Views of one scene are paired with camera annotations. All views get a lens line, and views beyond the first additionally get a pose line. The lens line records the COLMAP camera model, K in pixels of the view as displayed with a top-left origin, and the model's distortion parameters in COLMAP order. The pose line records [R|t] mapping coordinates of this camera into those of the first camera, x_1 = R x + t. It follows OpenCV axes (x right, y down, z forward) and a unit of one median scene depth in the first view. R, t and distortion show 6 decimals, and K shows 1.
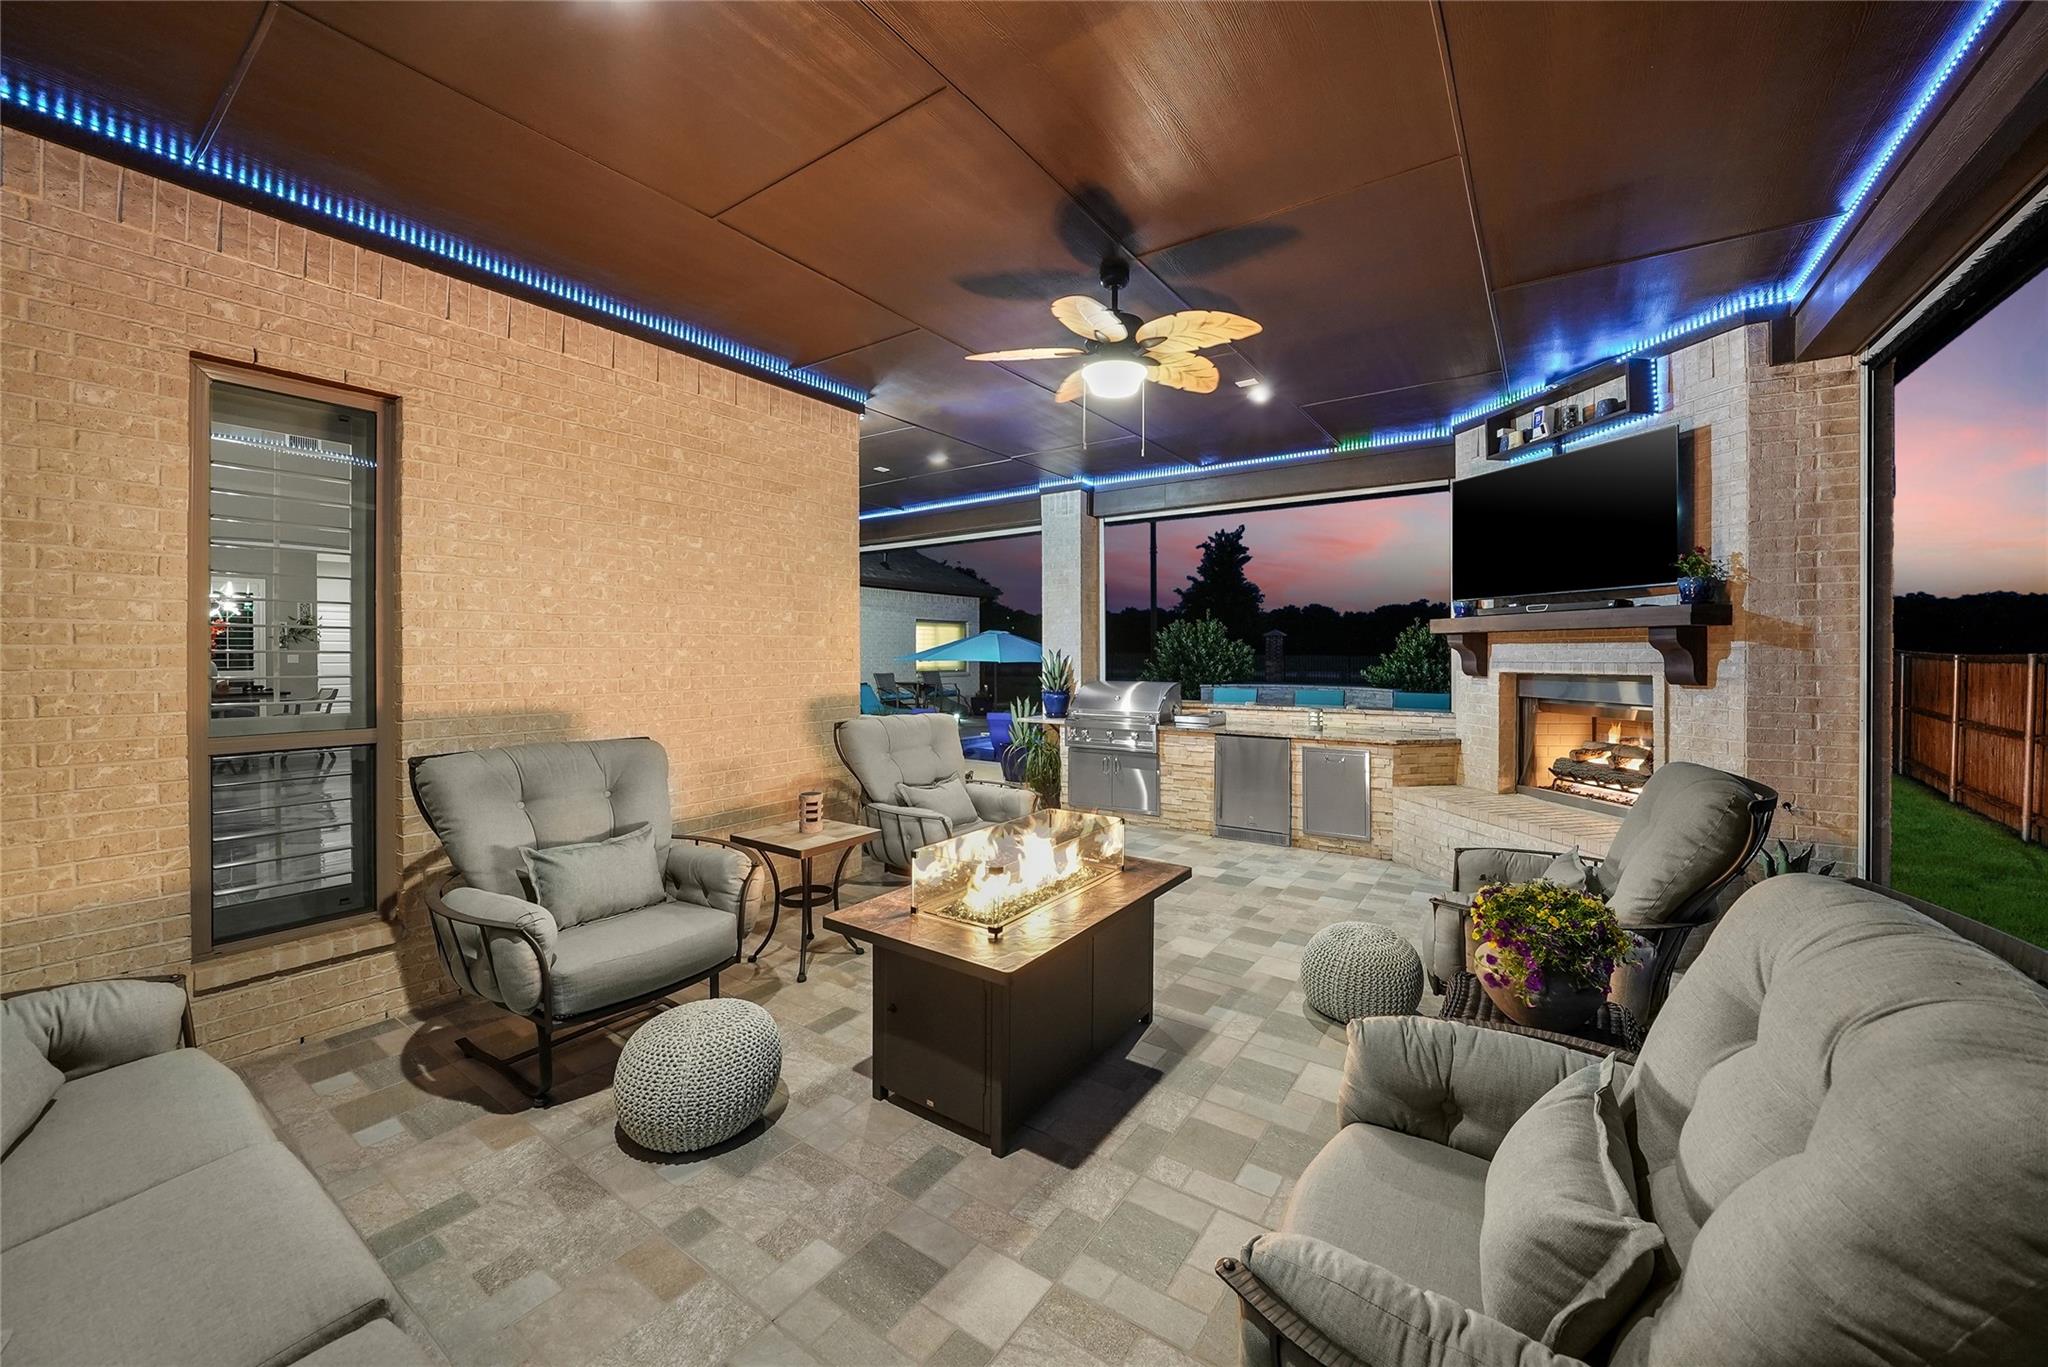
lens RADIAL K [[770.9, 0, 1025.1], [0, 770.9, 662.1], [0, 0, 1]] dist [-0.002168, -0.000054]
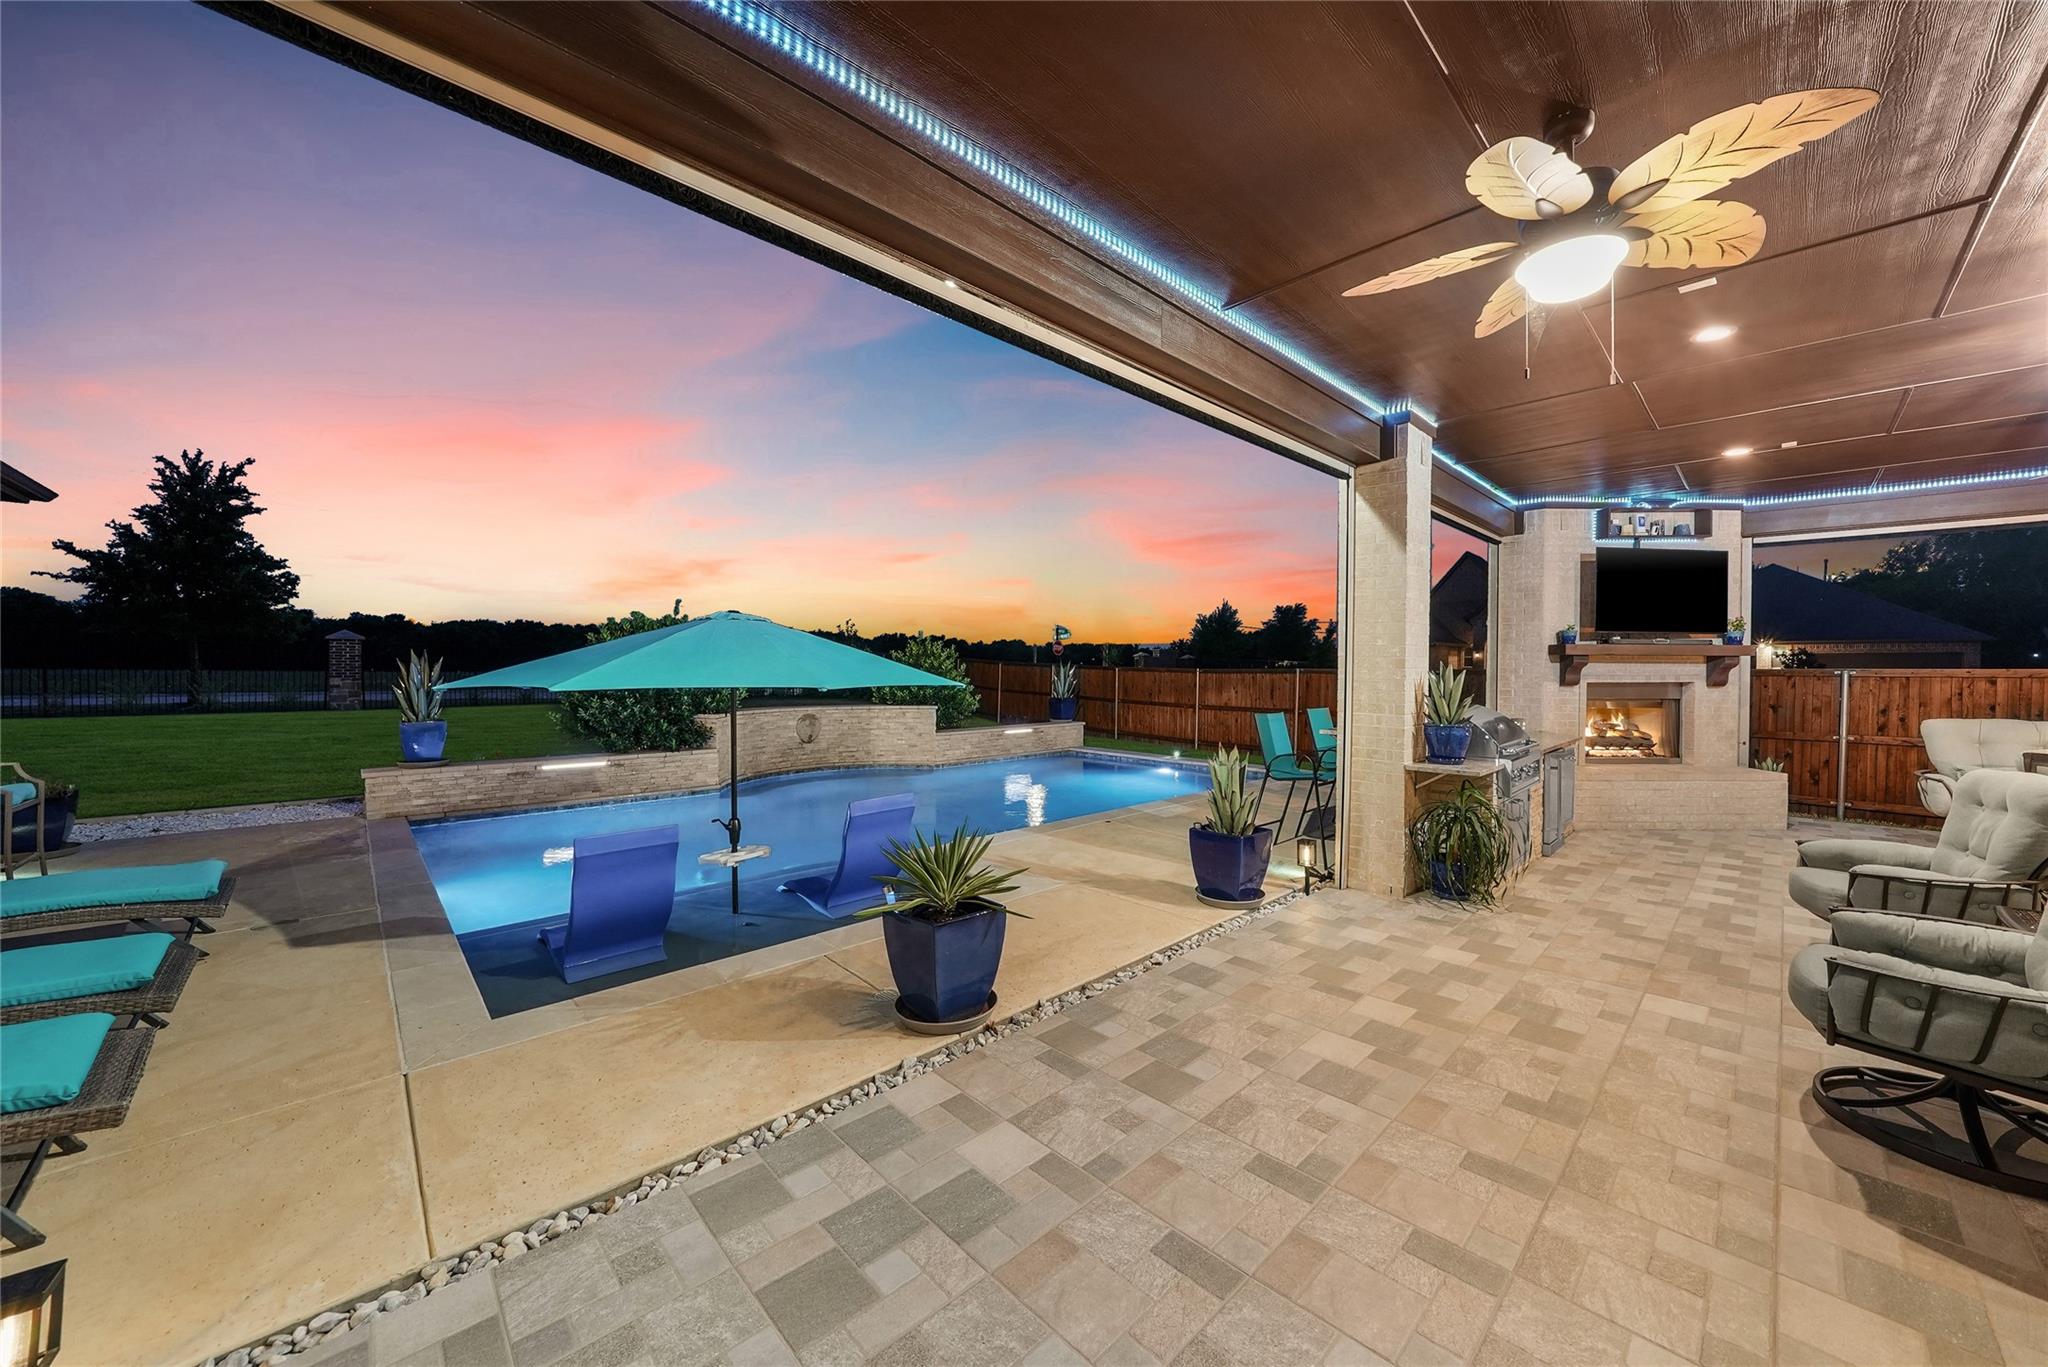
lens RADIAL K [[700.9, 0, 1059.2], [0, 700.9, 681.9], [0, 0, 1]] dist [-0.014702, -0.000136]
pose [[0.182814, -0.035186, 0.982518, -1.032580], [0.013529, 0.999355, 0.033272, -0.053496], [-0.983055, 0.007210, 0.183172, 2.054150]]
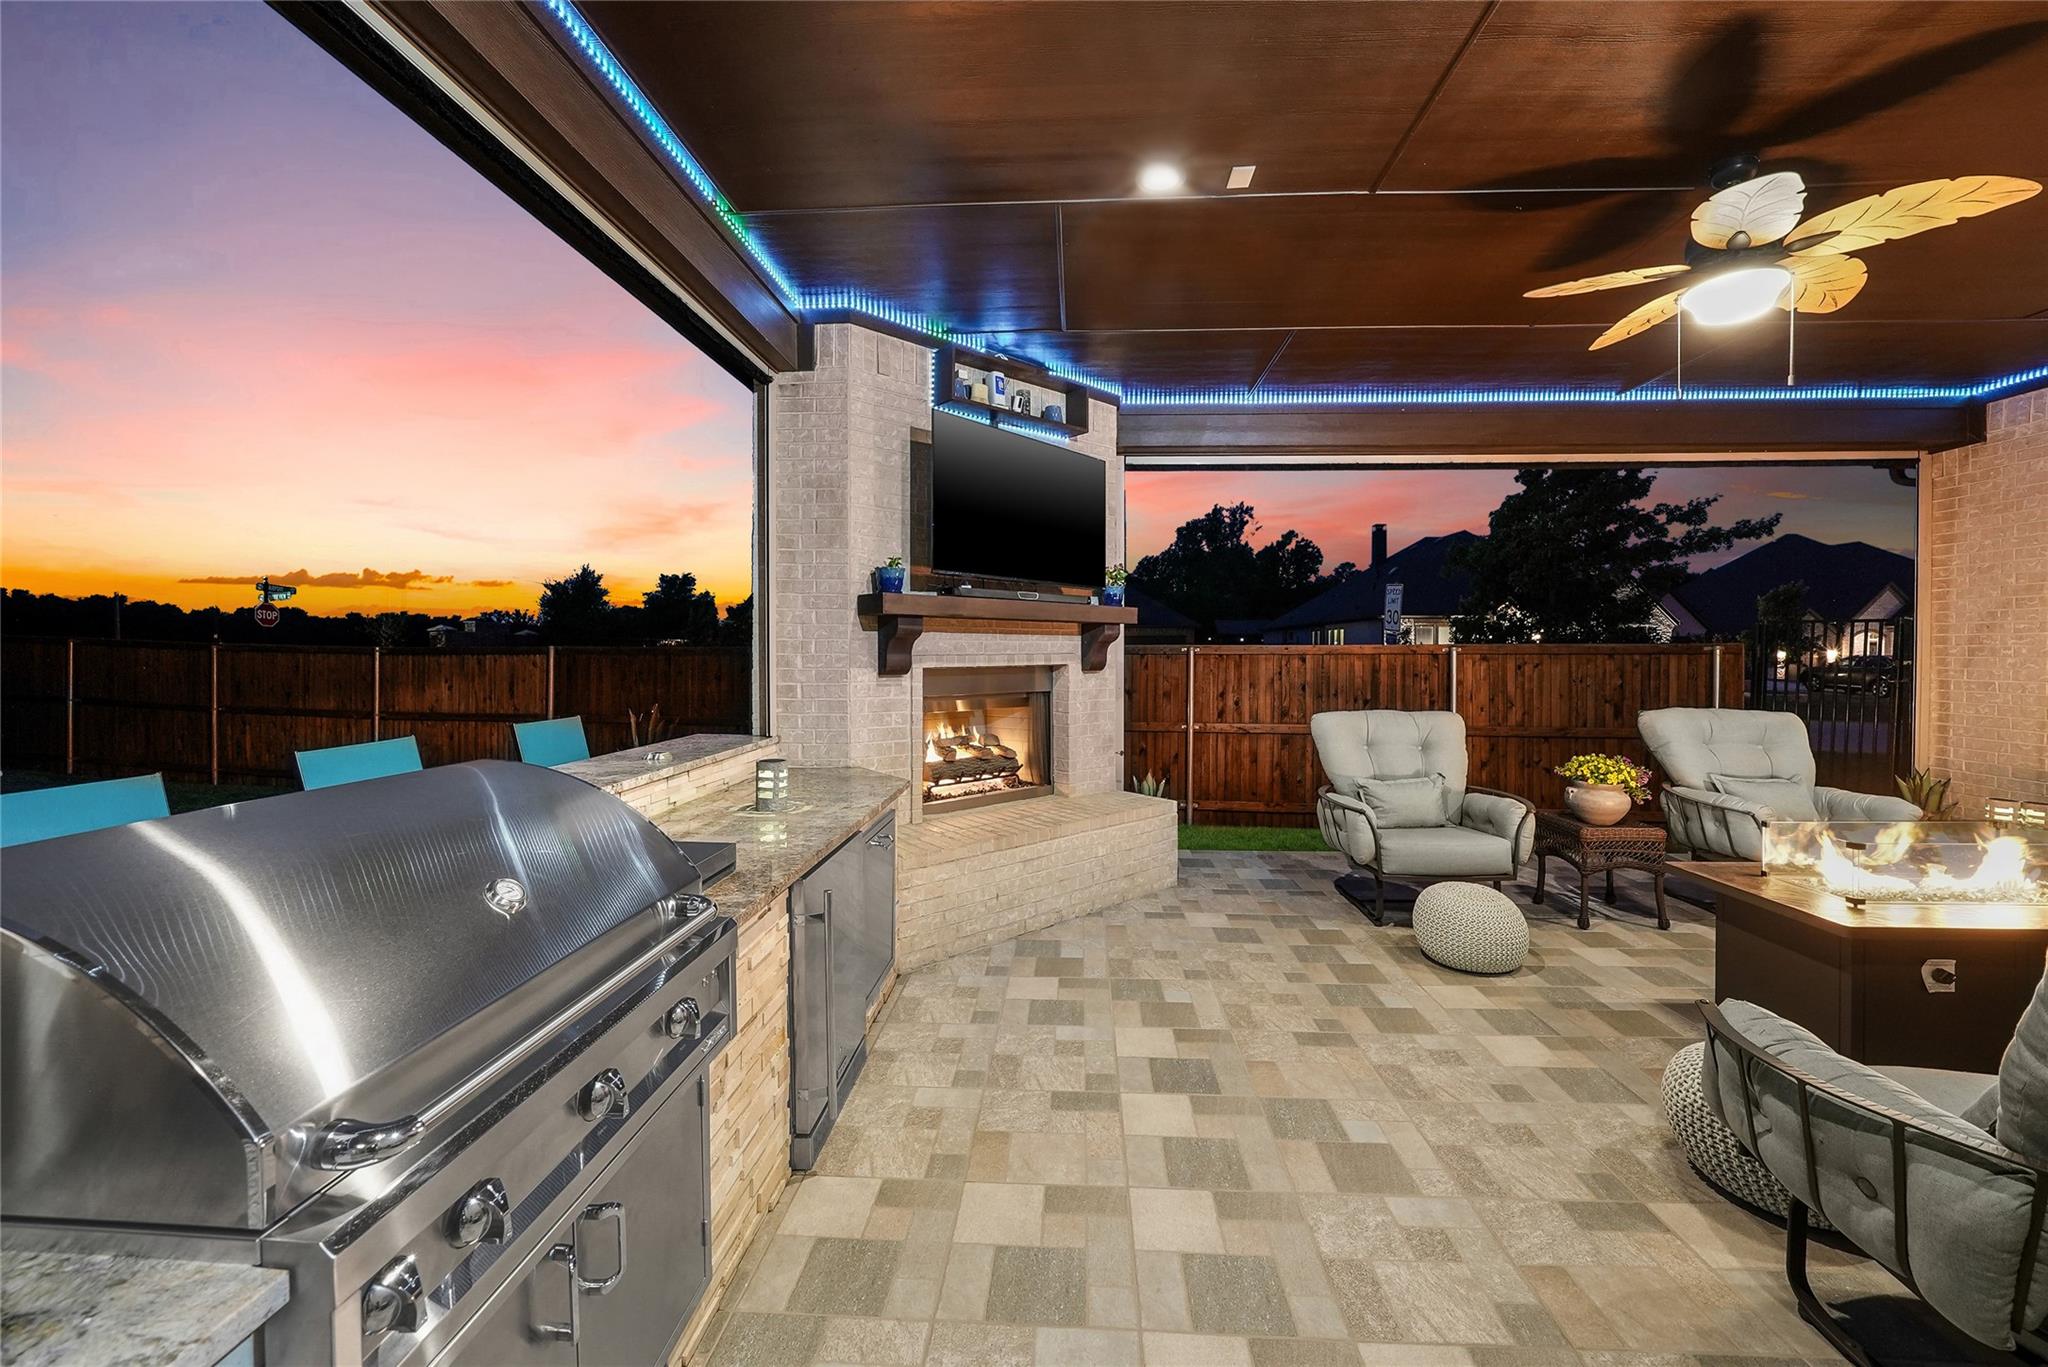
lens RADIAL K [[770.9, 0, 1030.2], [0, 770.9, 647.8], [0, 0, 1]] dist [-0.002168, -0.000054]
pose [[-0.525833, -0.014431, 0.850465, -0.138805], [0.001414, 0.999840, 0.017841, -0.025361], [-0.850586, 0.010584, -0.525729, 1.552556]]
